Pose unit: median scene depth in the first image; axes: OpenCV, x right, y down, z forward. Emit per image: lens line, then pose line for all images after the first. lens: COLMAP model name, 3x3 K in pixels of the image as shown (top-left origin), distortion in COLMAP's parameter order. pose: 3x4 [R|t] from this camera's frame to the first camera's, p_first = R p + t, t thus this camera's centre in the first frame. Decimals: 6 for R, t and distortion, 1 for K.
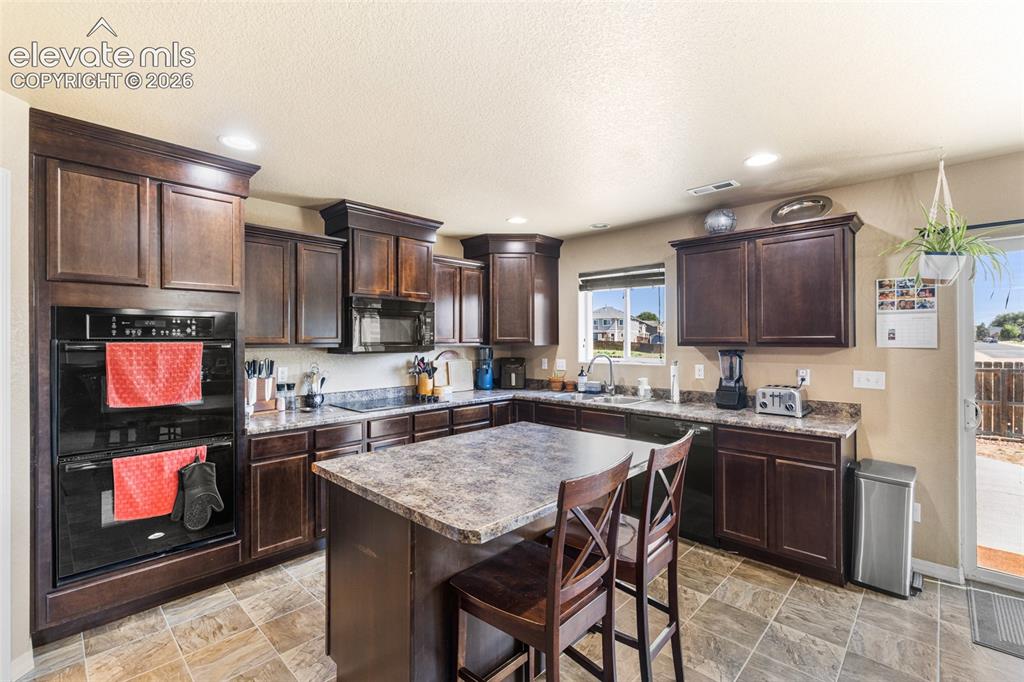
lens RADIAL K [[448.1, 0, 506.5], [0, 448.1, 338.8], [0, 0, 1]] dist [-0.000552, 0.000053]
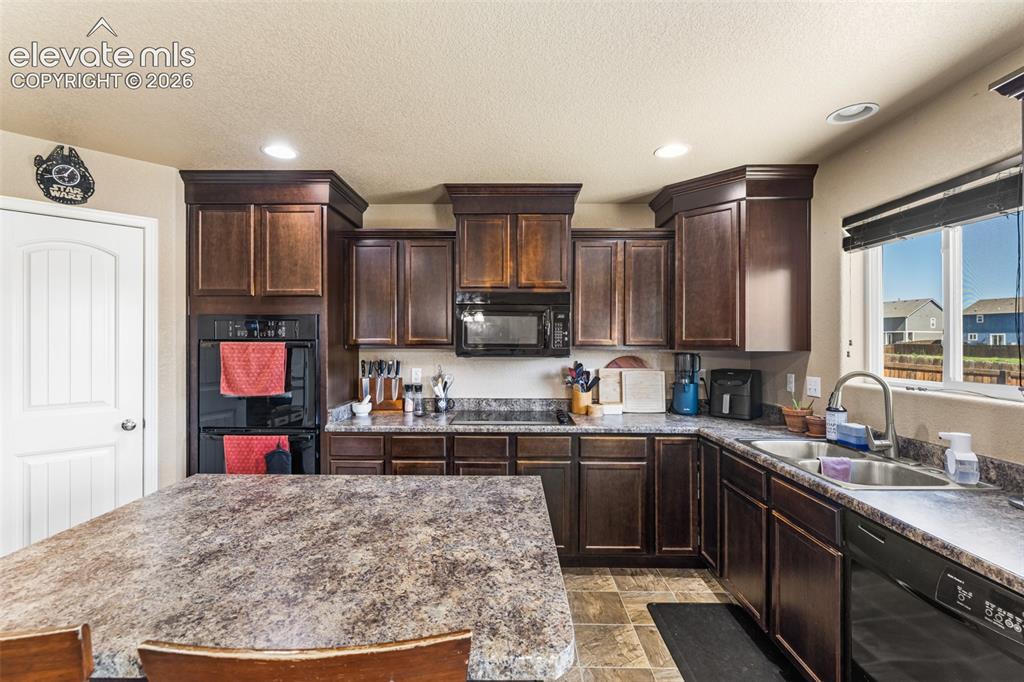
lens RADIAL K [[453.2, 0, 509.2], [0, 453.2, 342.0], [0, 0, 1]] dist [-0.001784, 0.000004]
pose [[0.688570, 0.003811, -0.725159, 0.382353], [-0.002339, 0.999993, 0.003034, 0.001757], [0.725166, -0.000393, 0.688574, 0.465659]]
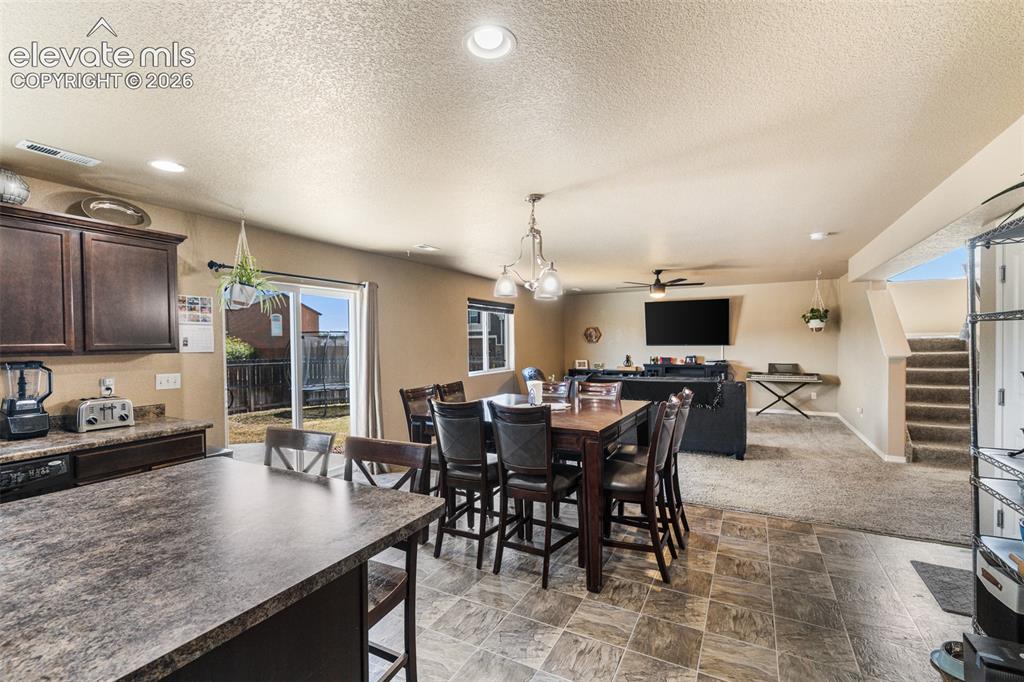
lens RADIAL K [[452.9, 0, 507.5], [0, 452.9, 349.9], [0, 0, 1]] dist [-0.000483, 0.000287]
pose [[-0.270917, -0.012673, 0.962519, -0.473095], [0.009881, 0.999824, 0.015945, 0.001339], [-0.962552, 0.013830, -0.270744, 0.423462]]
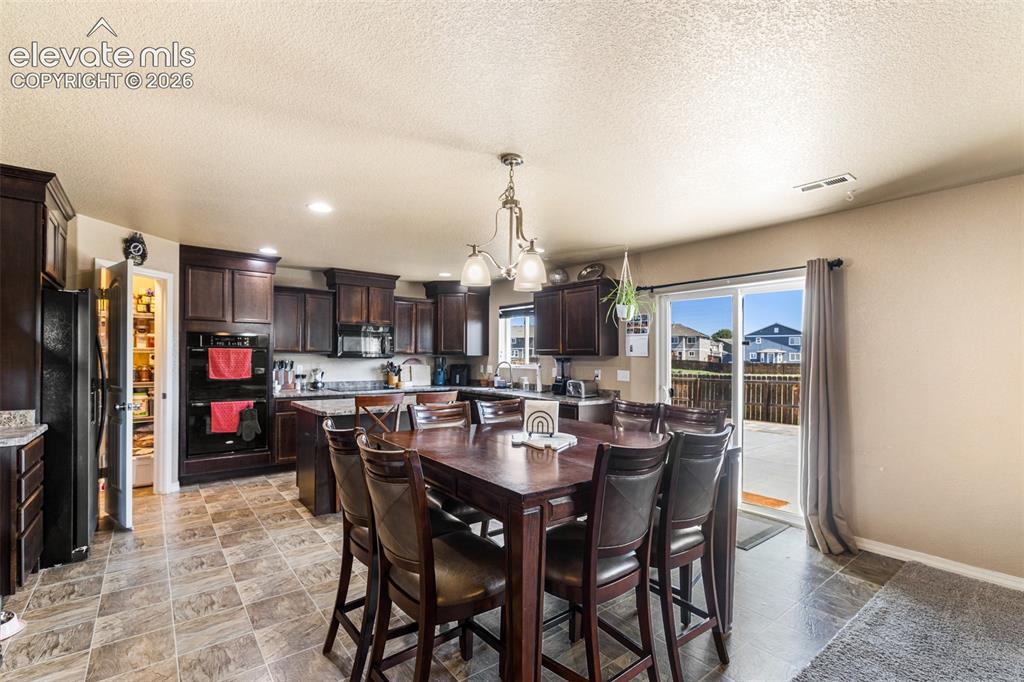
lens RADIAL K [[463.2, 0, 516.2], [0, 463.2, 359.6], [0, 0, 1]] dist [-0.000411, -0.000174]
pose [[0.991476, 0.010981, -0.129824, 0.565128], [-0.010092, 0.999921, 0.007502, 0.020620], [0.129896, -0.006128, 0.991509, -0.666473]]
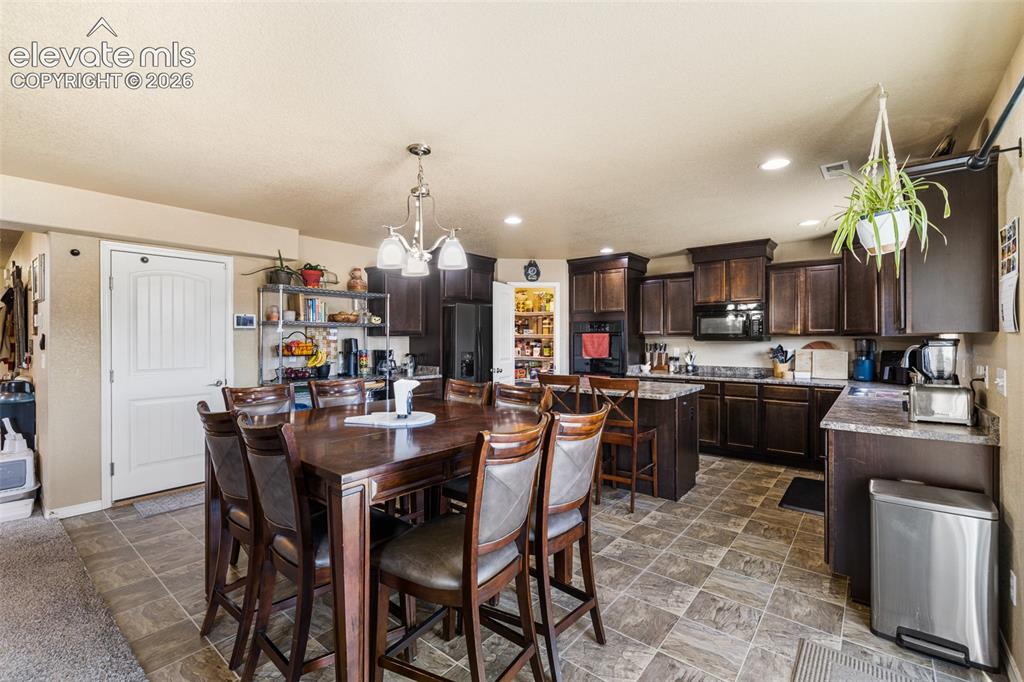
lens RADIAL K [[448.1, 0, 506.5], [0, 448.1, 338.8], [0, 0, 1]] dist [-0.000552, 0.000053]
pose [[0.080818, 0.002044, -0.996727, 1.246557], [0.002362, 0.999995, 0.002242, 0.021446], [0.996726, -0.002536, 0.080813, 0.188387]]
